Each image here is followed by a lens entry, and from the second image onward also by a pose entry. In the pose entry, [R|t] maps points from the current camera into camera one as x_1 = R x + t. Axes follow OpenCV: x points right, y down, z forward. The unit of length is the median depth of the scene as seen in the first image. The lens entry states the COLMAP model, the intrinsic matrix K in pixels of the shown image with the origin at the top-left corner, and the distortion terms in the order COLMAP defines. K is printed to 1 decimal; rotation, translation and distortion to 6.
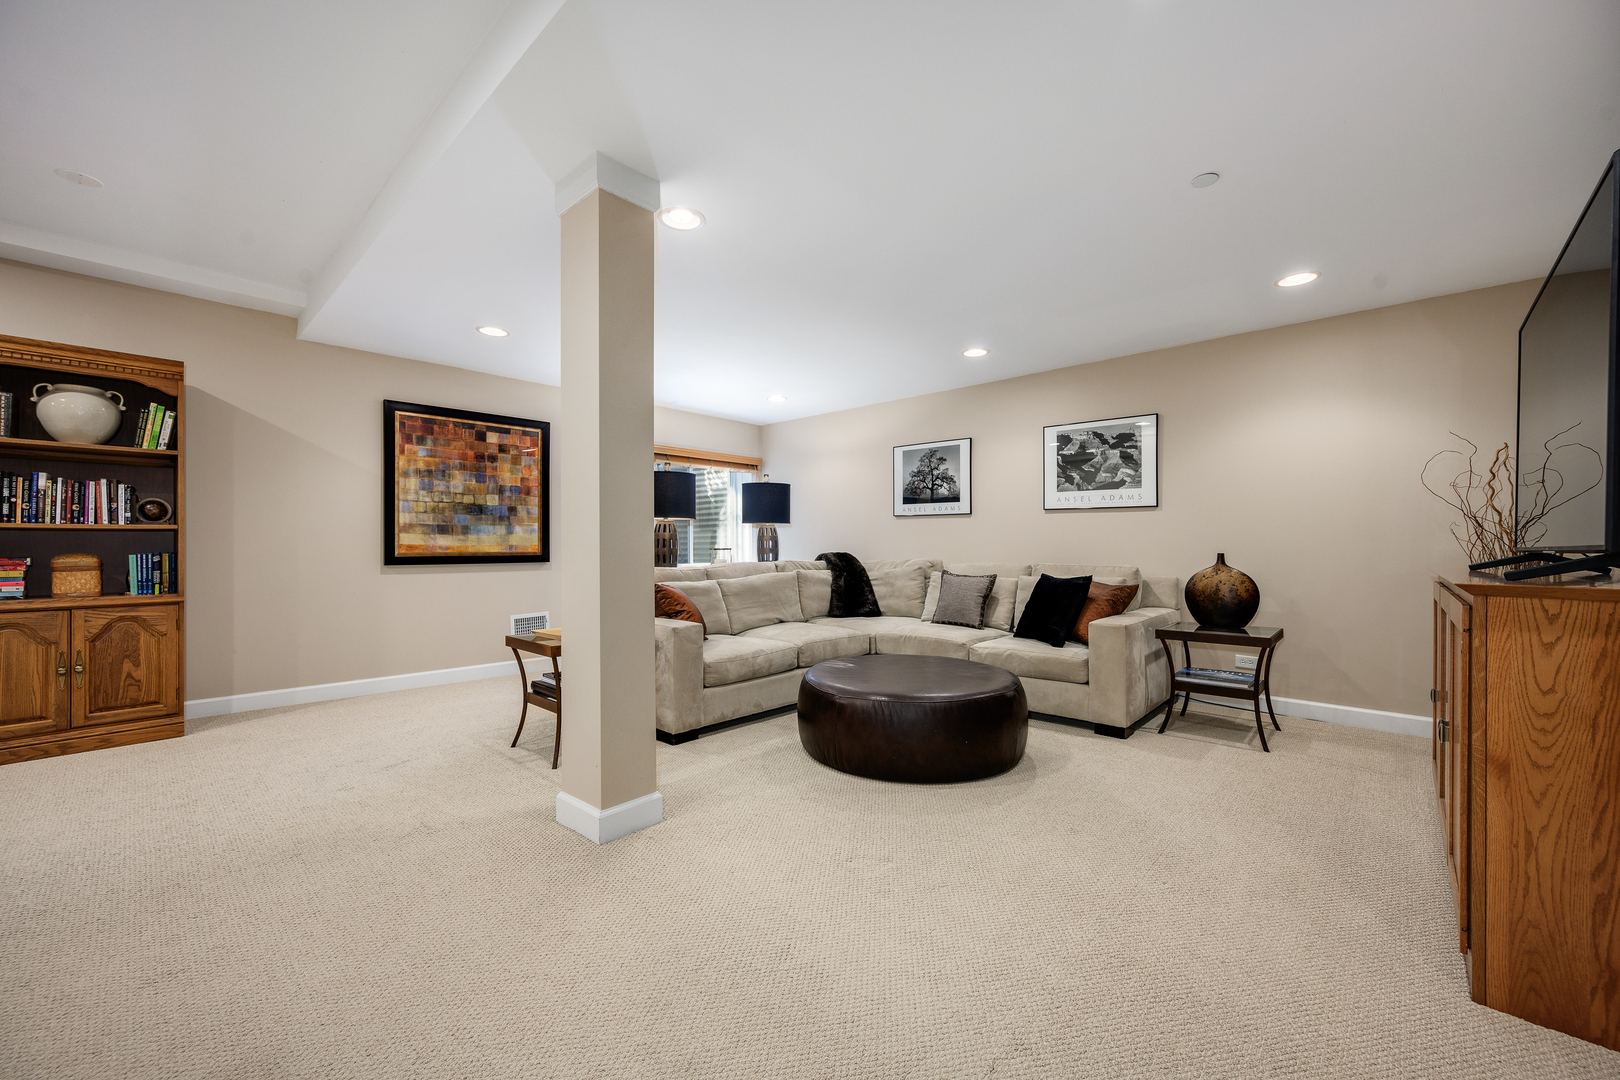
lens RADIAL K [[636.9, 0, 820.0], [0, 636.9, 553.4], [0, 0, 1]] dist [0.000948, -0.001366]
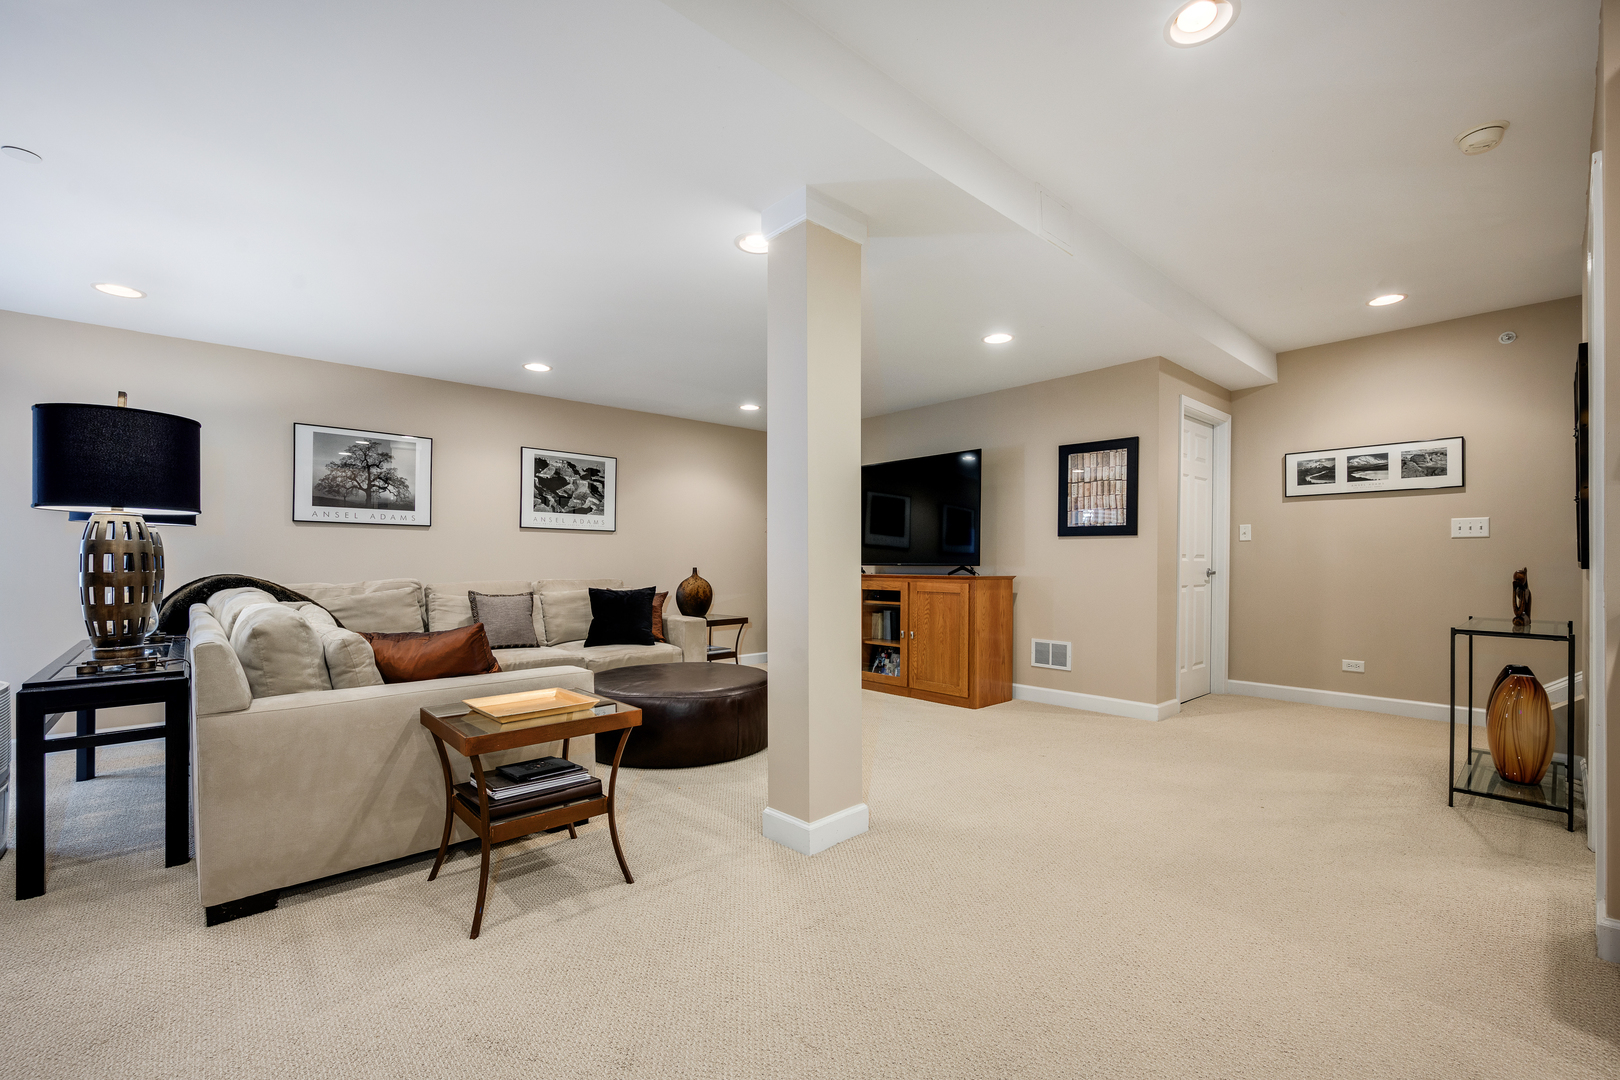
lens RADIAL K [[686.5, 0, 822.7], [0, 686.5, 549.2], [0, 0, 1]] dist [-0.004441, 0.000540]
pose [[0.081099, 0.014428, 0.996602, -0.727409], [0.009416, 0.999840, -0.015241, -0.012694], [-0.996662, 0.010620, 0.080950, 0.443245]]
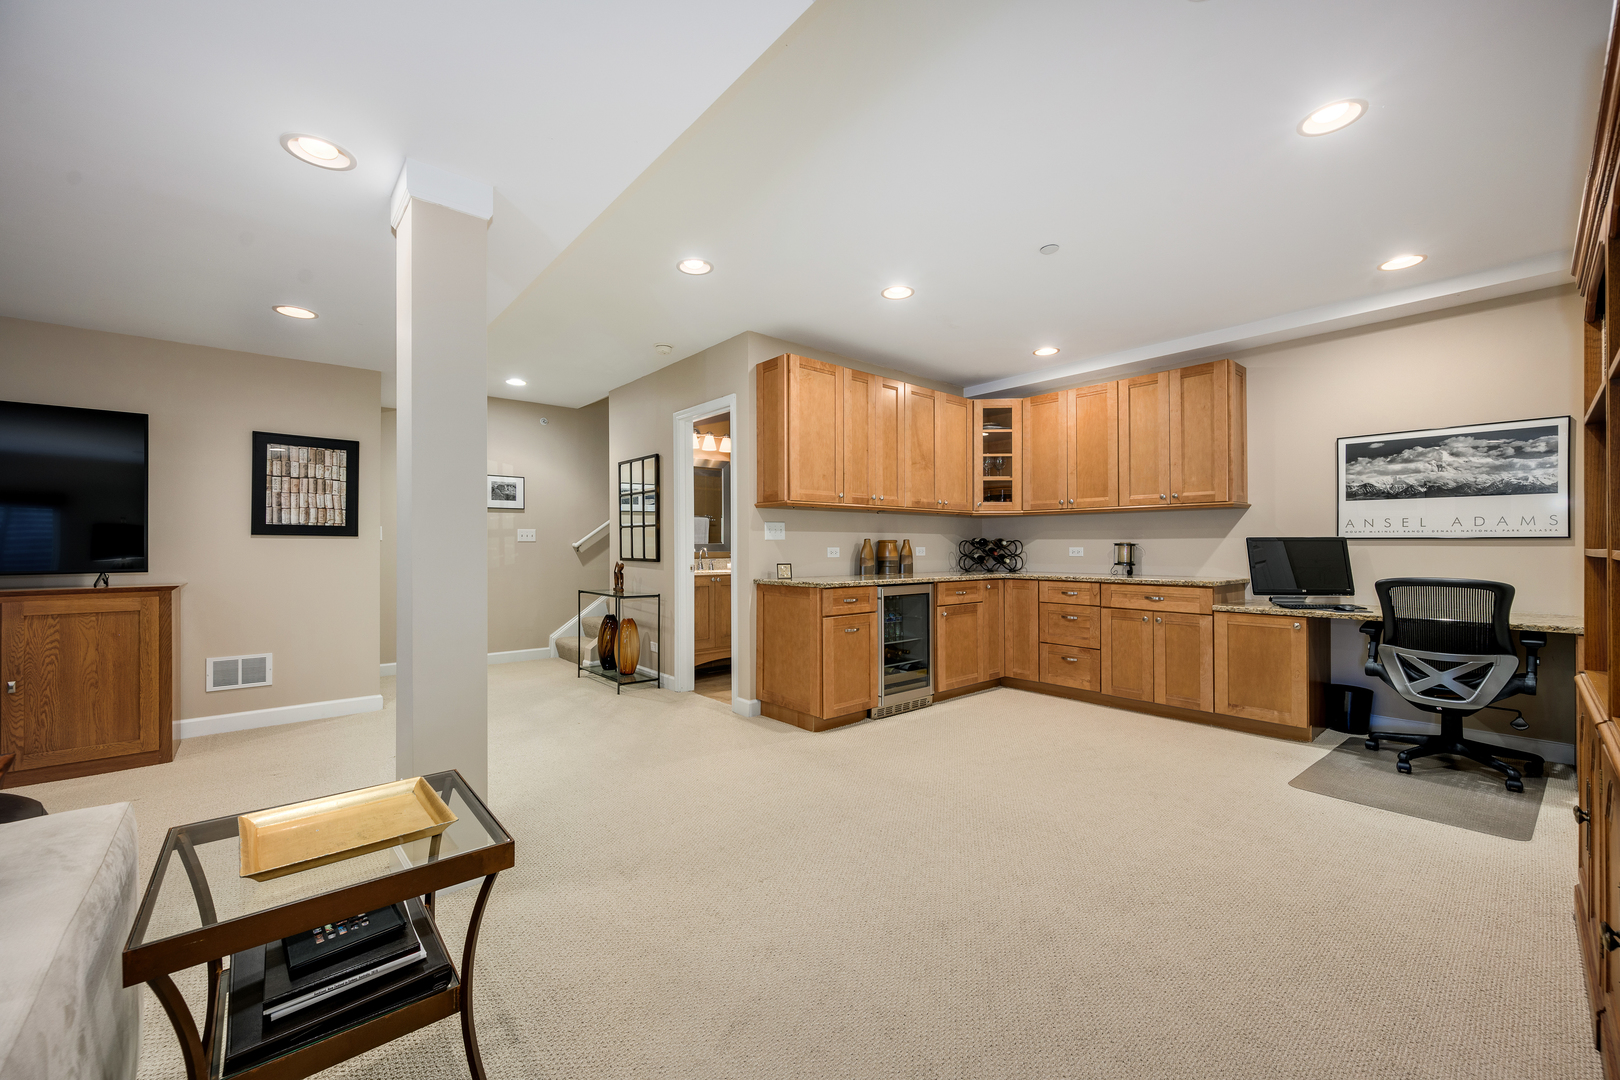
lens RADIAL K [[636.9, 0, 823.8], [0, 636.9, 548.6], [0, 0, 1]] dist [0.000948, -0.001366]
pose [[-0.995218, 0.000734, 0.097671, -0.499542], [0.001931, 0.999924, 0.012158, -0.034984], [-0.097655, 0.012288, -0.995144, 0.928610]]
